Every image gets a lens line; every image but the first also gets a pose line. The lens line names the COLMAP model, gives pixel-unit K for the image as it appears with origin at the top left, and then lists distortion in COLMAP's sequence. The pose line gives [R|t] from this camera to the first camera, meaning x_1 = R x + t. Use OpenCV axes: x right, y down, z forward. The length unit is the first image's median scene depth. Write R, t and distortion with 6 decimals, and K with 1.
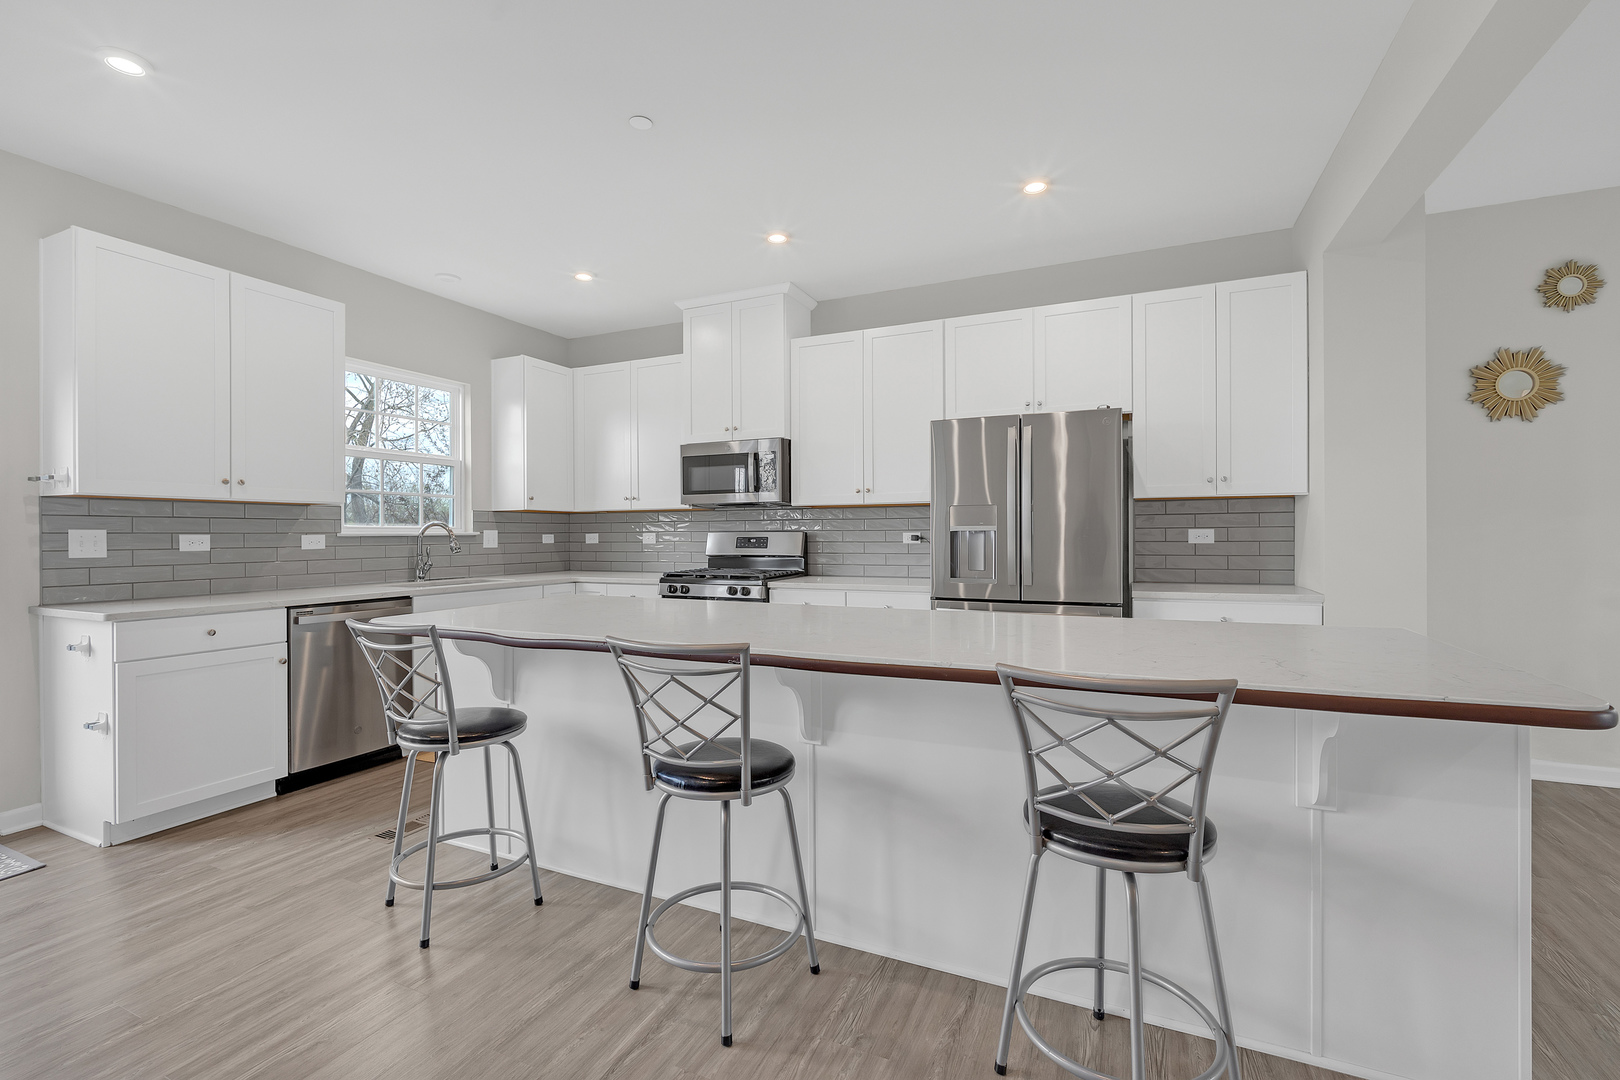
lens RADIAL K [[715.5, 0, 803.0], [0, 715.5, 530.2], [0, 0, 1]] dist [-0.003091, -0.000822]
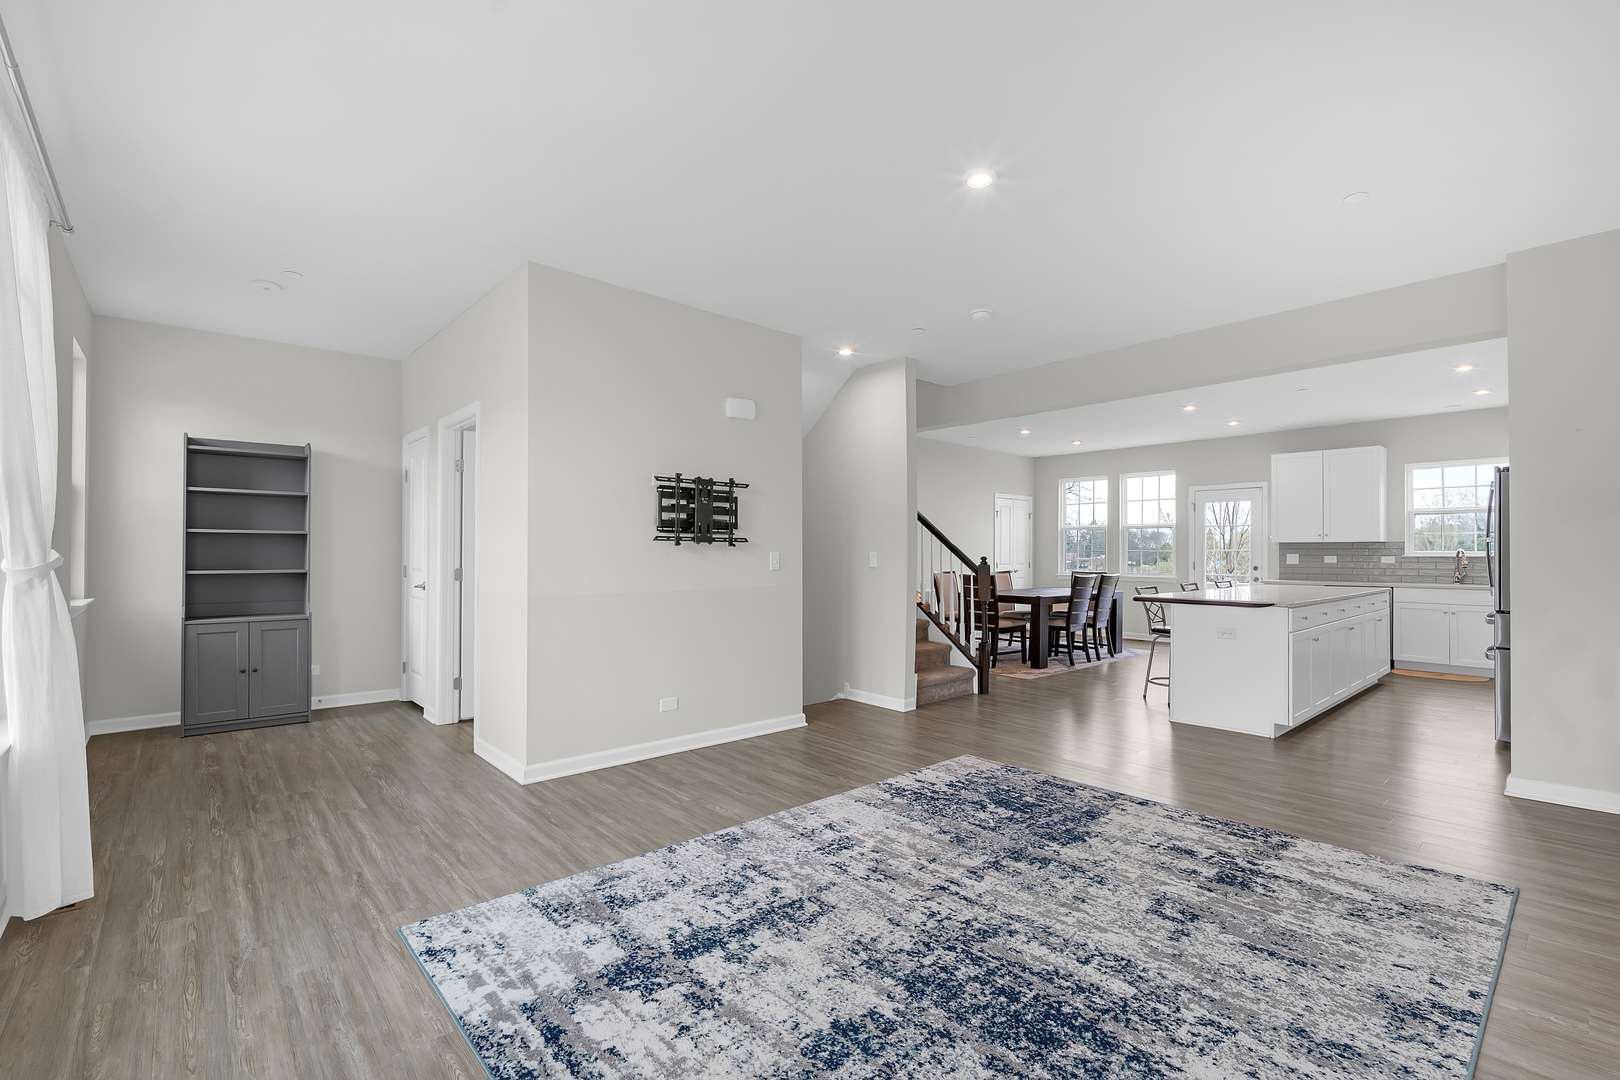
lens RADIAL K [[715.5, 0, 833.1], [0, 715.5, 538.1], [0, 0, 1]] dist [-0.003091, -0.000822]
pose [[-0.377002, -0.018225, -0.926033, 2.301248], [0.002037, 0.999788, -0.020506, -0.009287], [0.926210, -0.009618, -0.376885, 0.370563]]
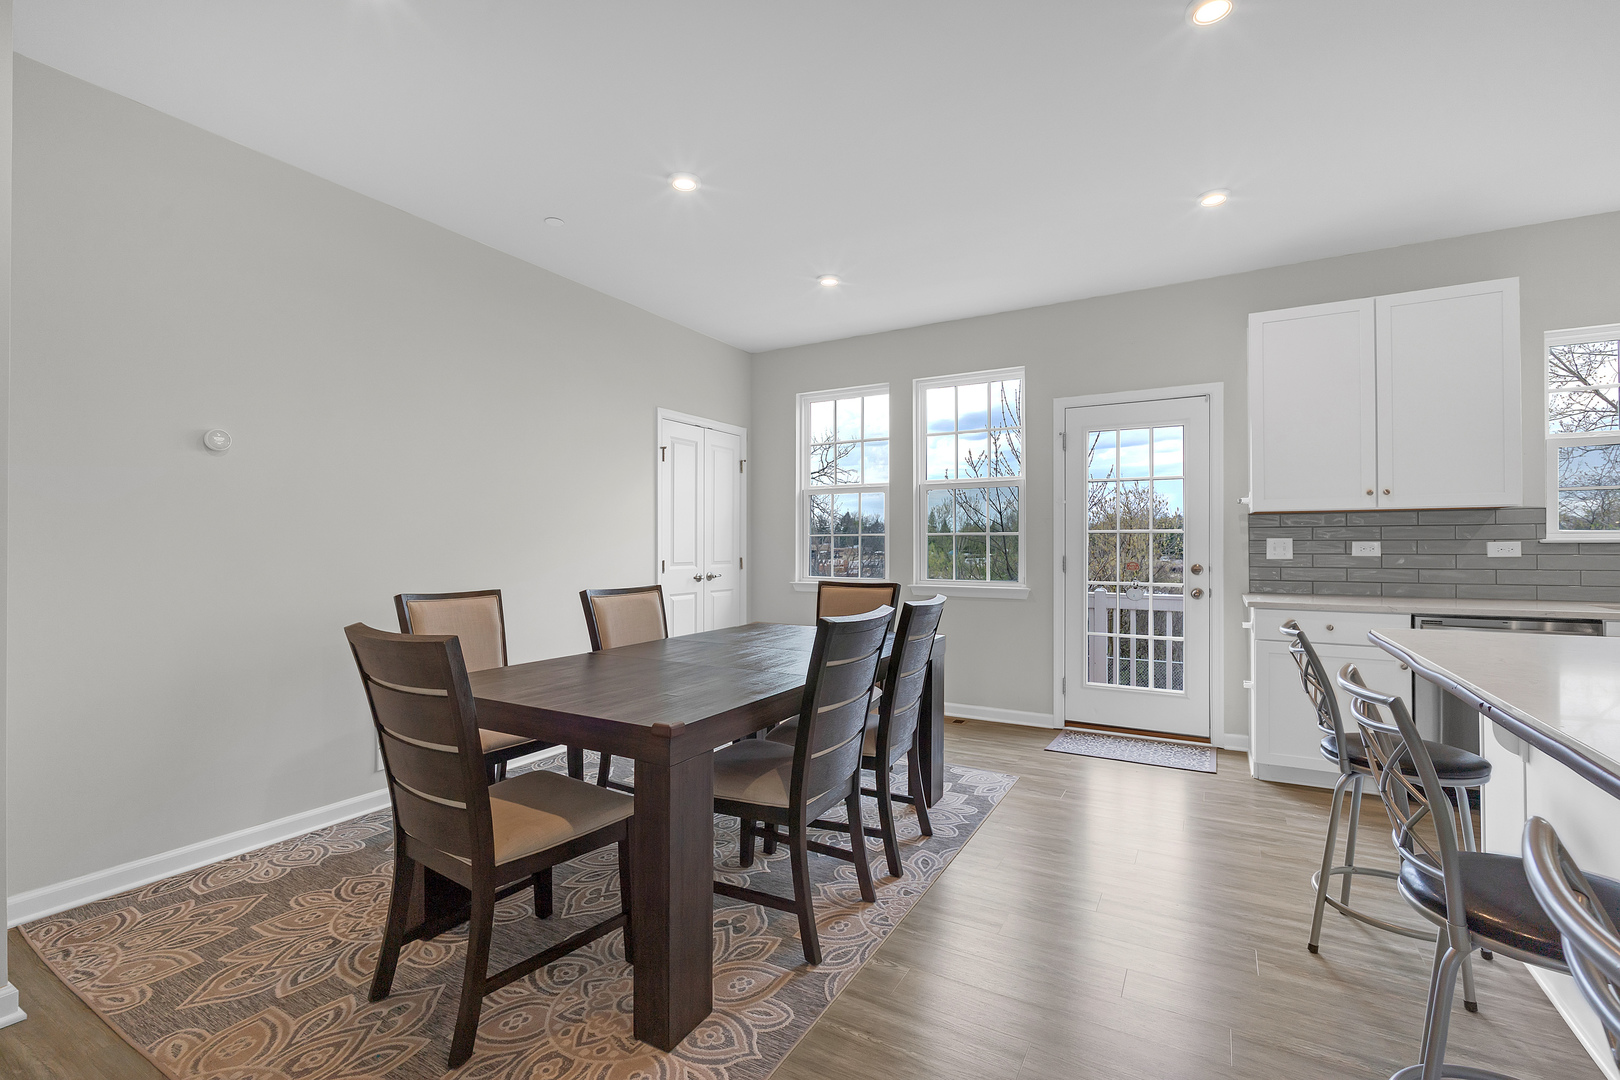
lens RADIAL K [[715.5, 0, 816.6], [0, 715.5, 535.5], [0, 0, 1]] dist [-0.003091, -0.000822]
pose [[-0.079544, -0.010095, -0.996780, 0.354945], [0.007869, 0.999911, -0.010754, 0.002295], [0.996800, -0.008699, -0.079457, 0.259360]]
